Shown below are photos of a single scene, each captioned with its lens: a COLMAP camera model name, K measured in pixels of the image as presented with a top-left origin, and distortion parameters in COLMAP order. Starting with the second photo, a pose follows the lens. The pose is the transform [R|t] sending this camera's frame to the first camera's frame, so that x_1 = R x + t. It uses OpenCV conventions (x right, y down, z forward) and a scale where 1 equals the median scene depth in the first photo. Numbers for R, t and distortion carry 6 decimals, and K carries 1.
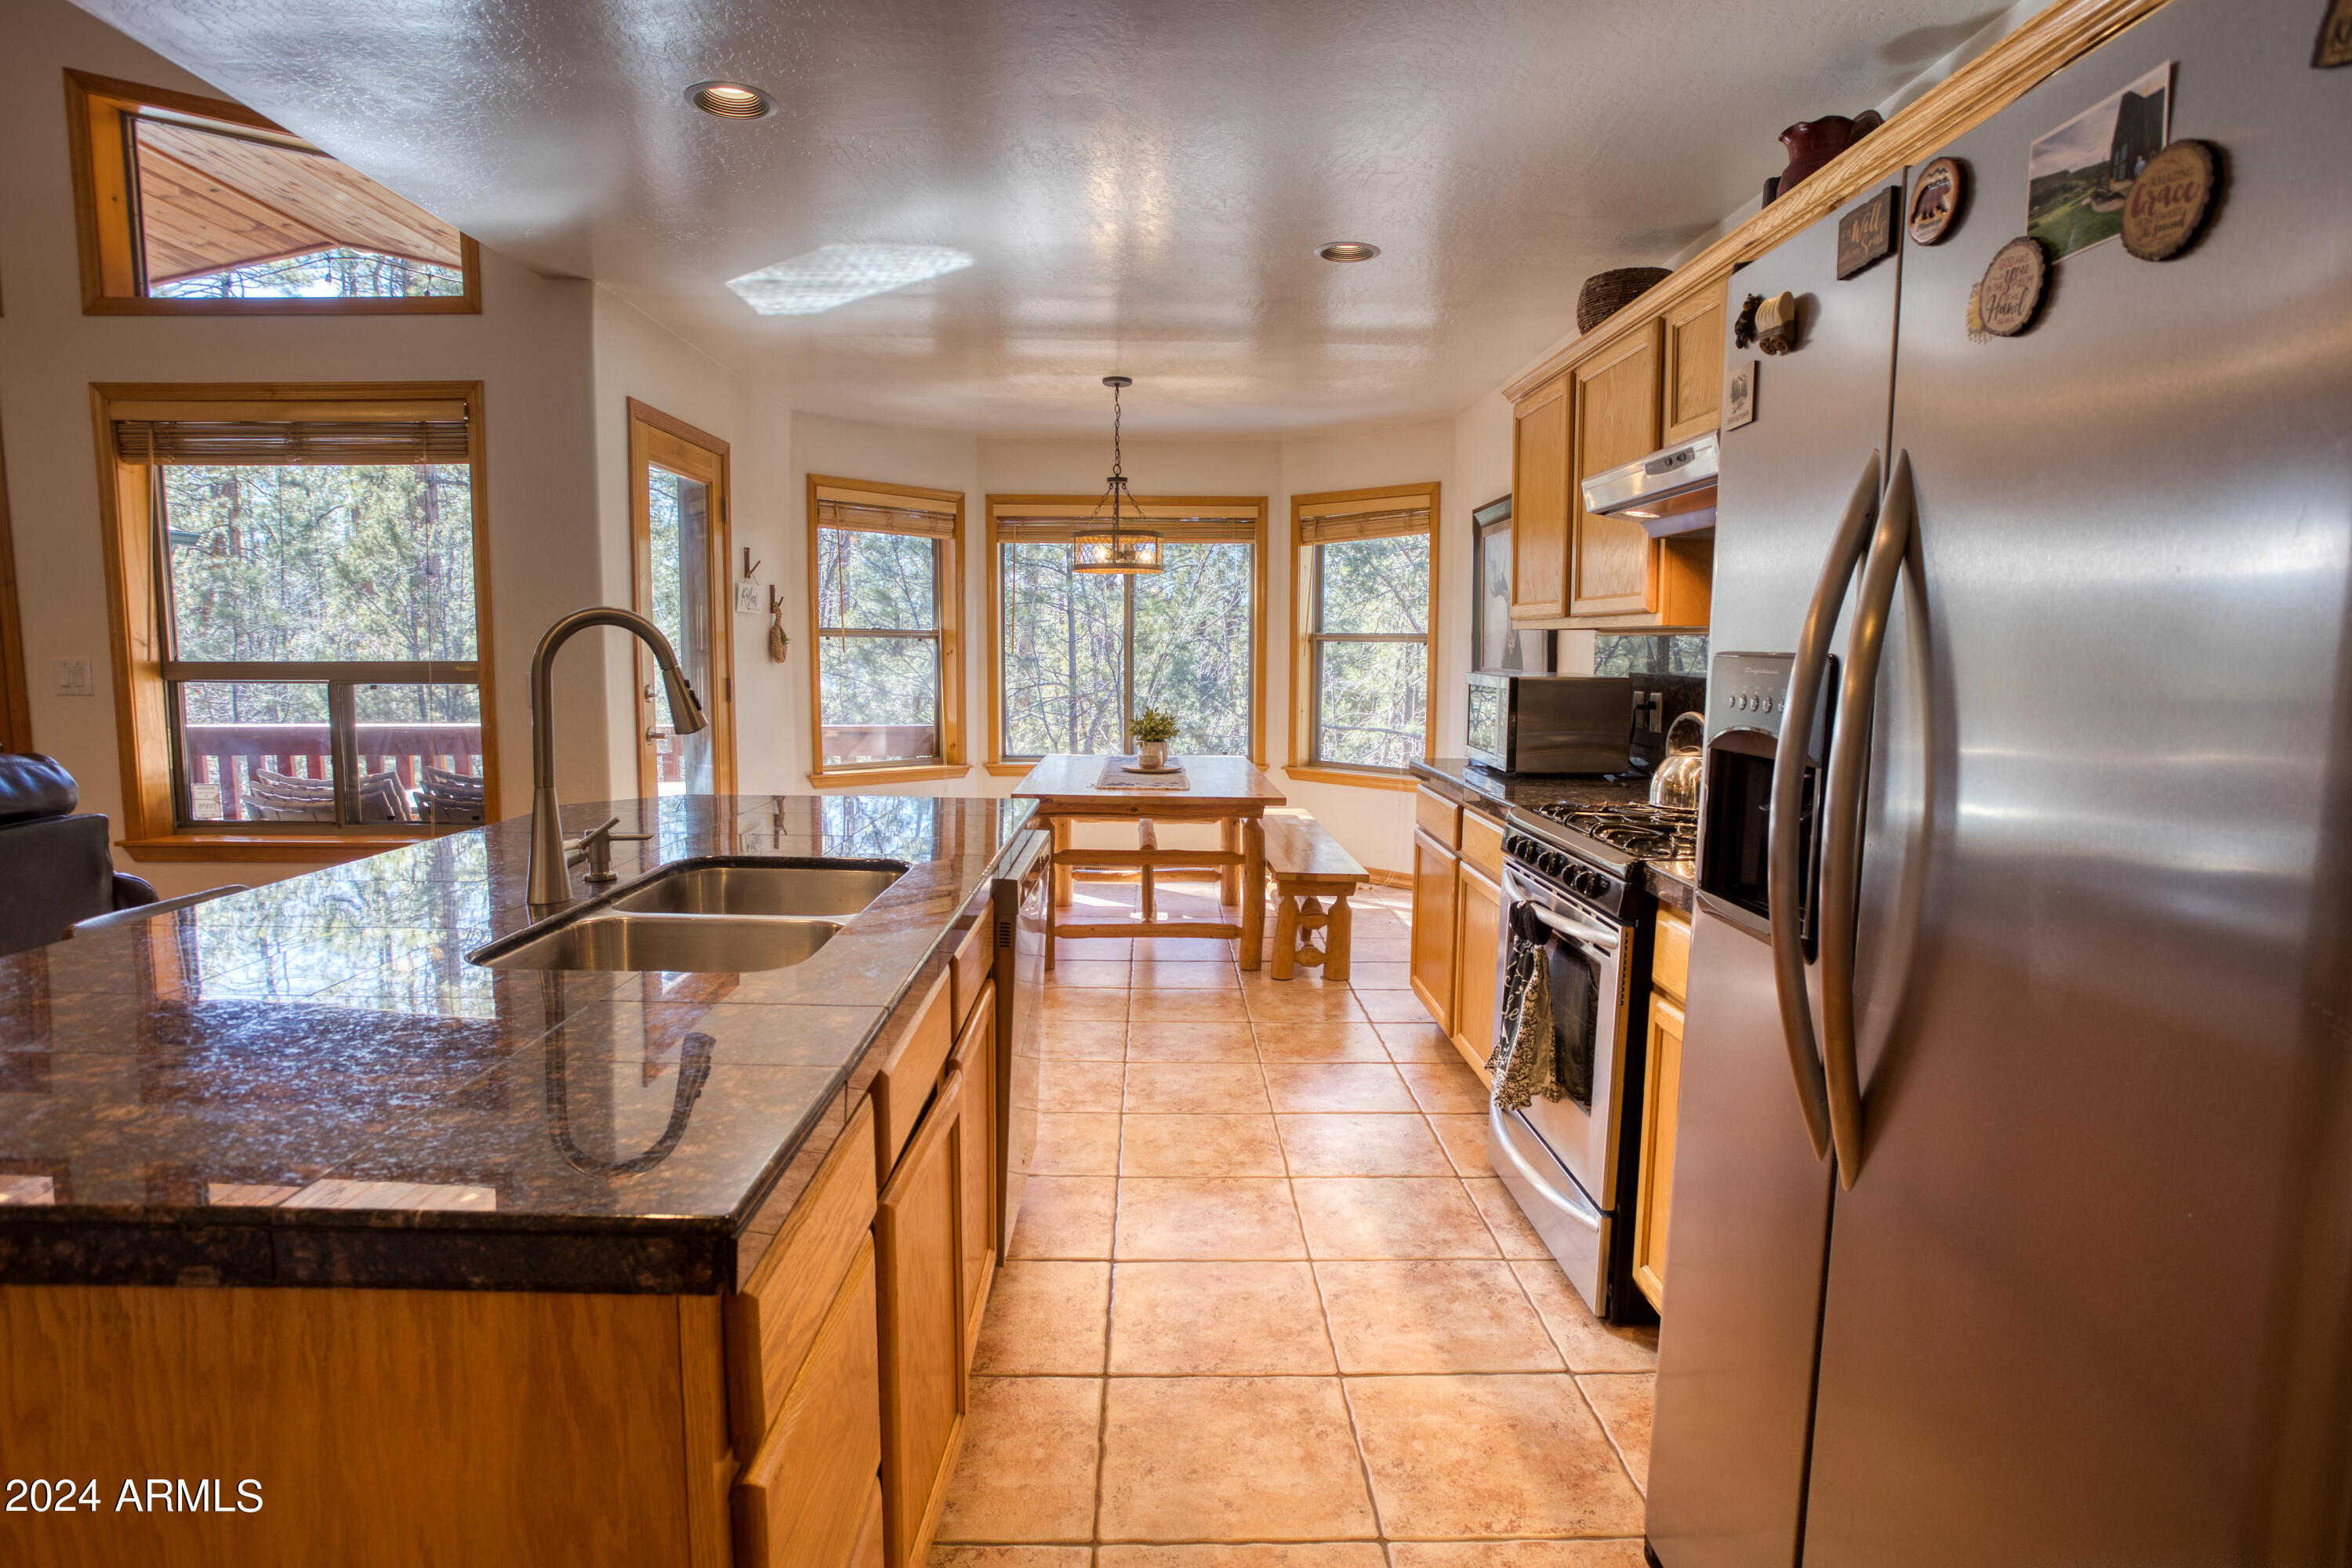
lens RADIAL K [[1267.9, 0, 1180.4], [0, 1267.9, 780.8], [0, 0, 1]] dist [-0.059912, 0.001268]
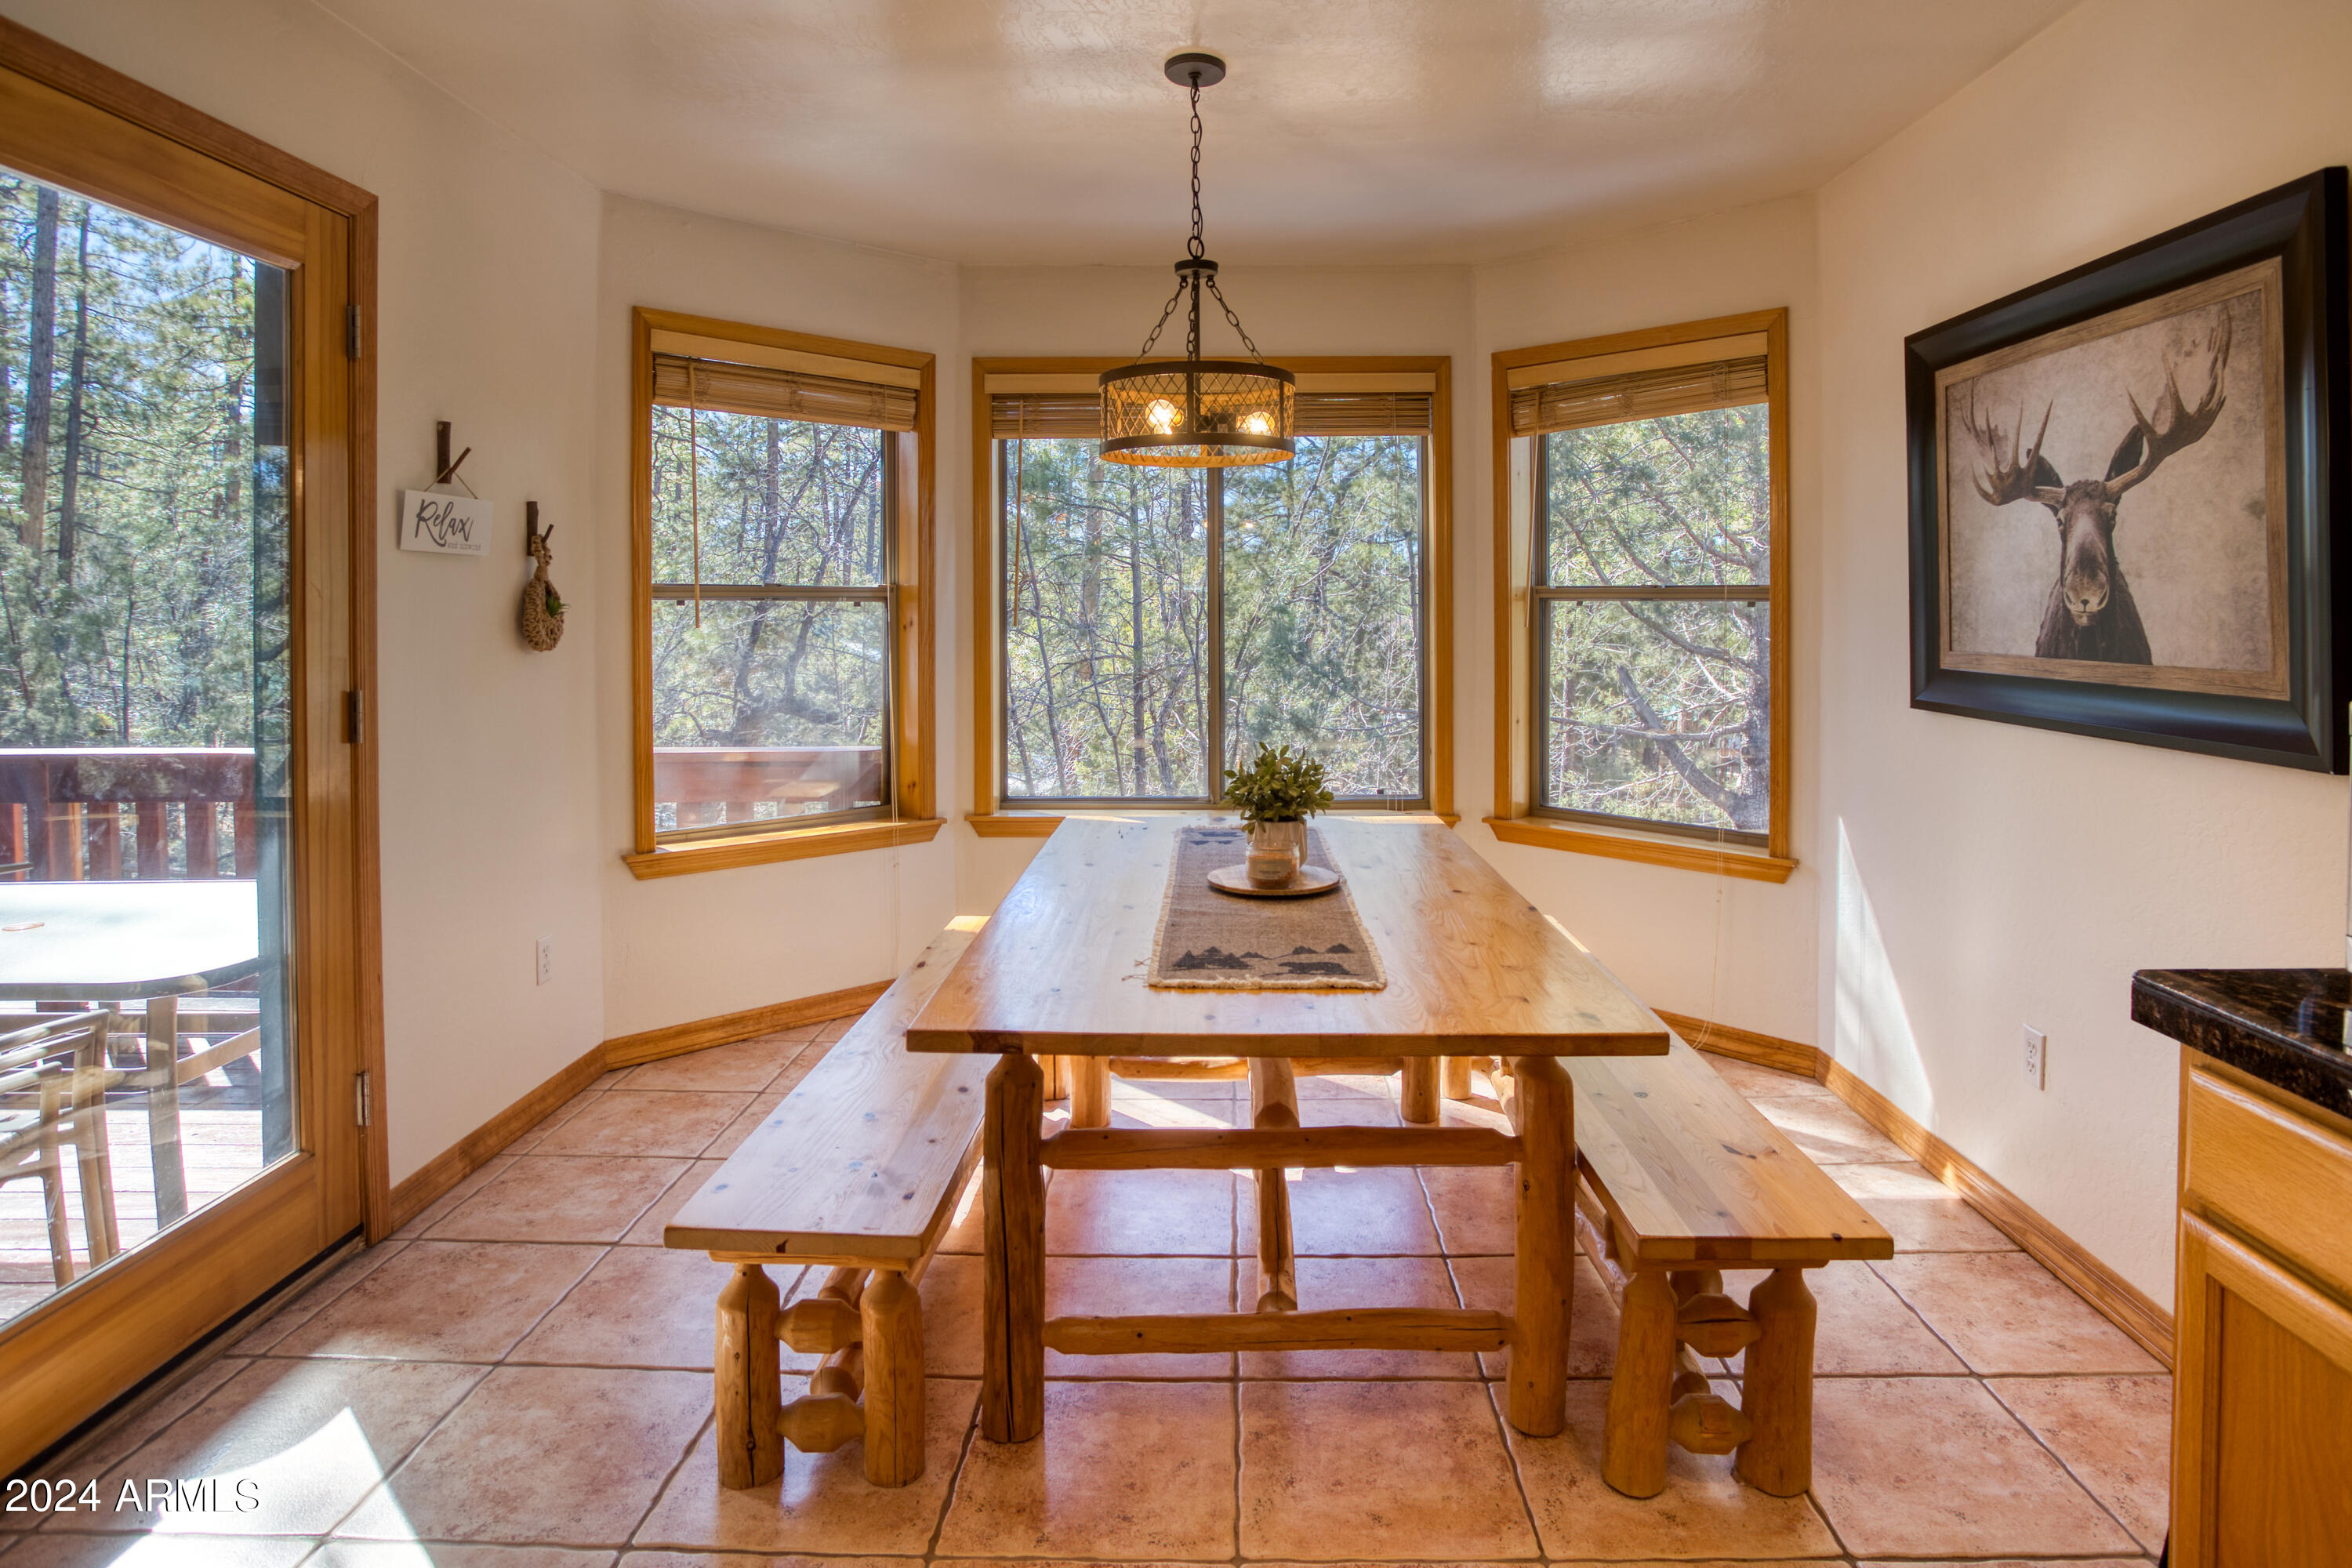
lens RADIAL K [[1267.9, 0, 1232.3], [0, 1267.9, 620.3], [0, 0, 1]] dist [-0.059912, 0.001268]
pose [[0.999761, -0.008501, -0.020157, -0.022159], [0.006583, 0.995610, -0.093371, -0.049096], [0.020862, 0.093216, 0.995427, 0.431318]]
